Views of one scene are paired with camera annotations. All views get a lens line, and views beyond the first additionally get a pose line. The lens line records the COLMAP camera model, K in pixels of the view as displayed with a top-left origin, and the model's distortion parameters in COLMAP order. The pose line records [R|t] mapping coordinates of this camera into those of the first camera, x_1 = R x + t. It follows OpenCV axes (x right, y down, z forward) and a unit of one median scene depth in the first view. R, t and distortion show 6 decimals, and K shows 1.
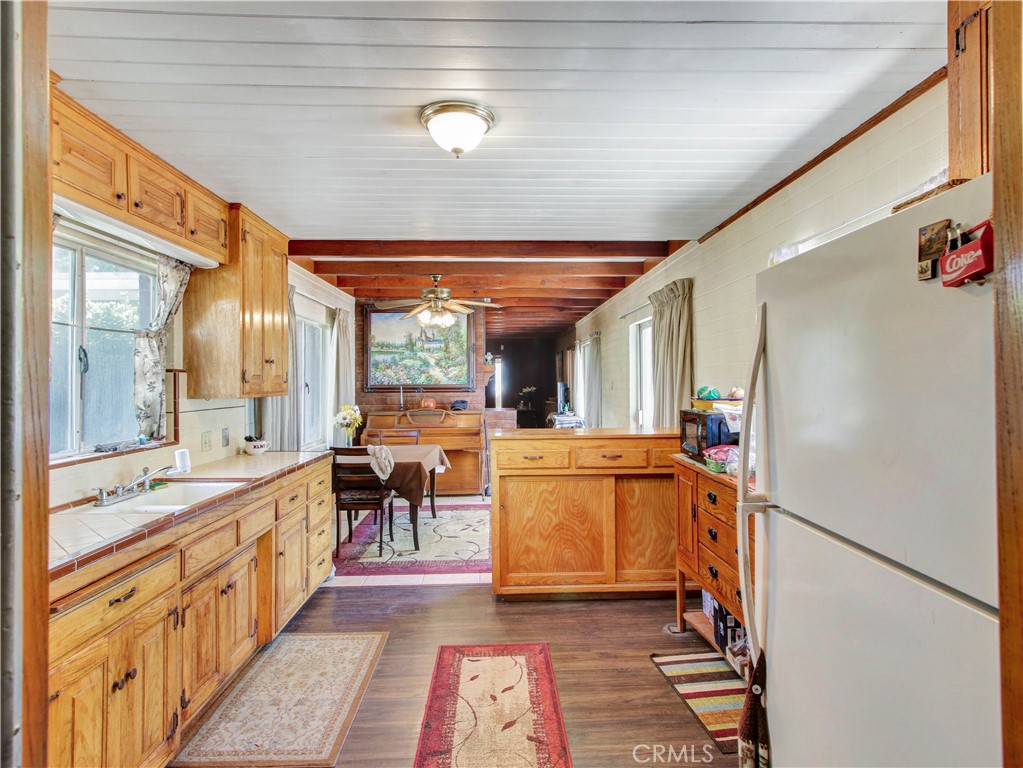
lens RADIAL K [[657.4, 0, 526.8], [0, 657.4, 375.8], [0, 0, 1]] dist [-0.005243, -0.009195]
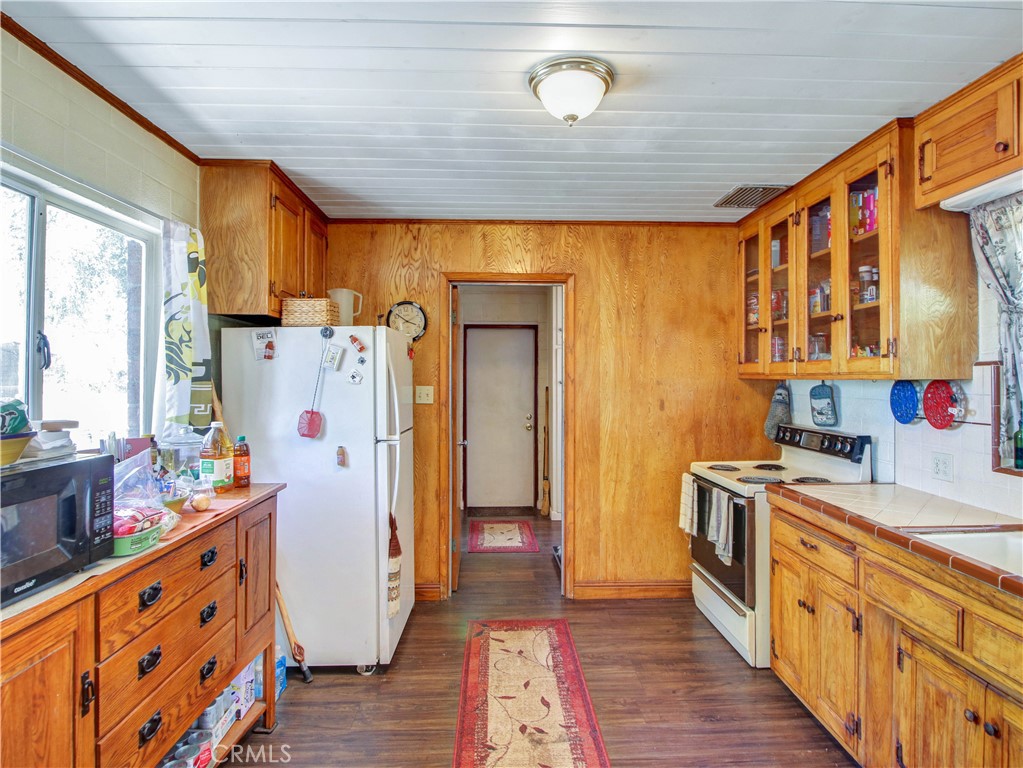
lens RADIAL K [[657.4, 0, 514.1], [0, 657.4, 378.5], [0, 0, 1]] dist [-0.005243, -0.009195]
pose [[-0.999830, 0.005981, 0.017461, -0.019182], [0.005866, 0.999961, -0.006593, 0.004021], [-0.017500, -0.006489, -0.999826, 0.846704]]
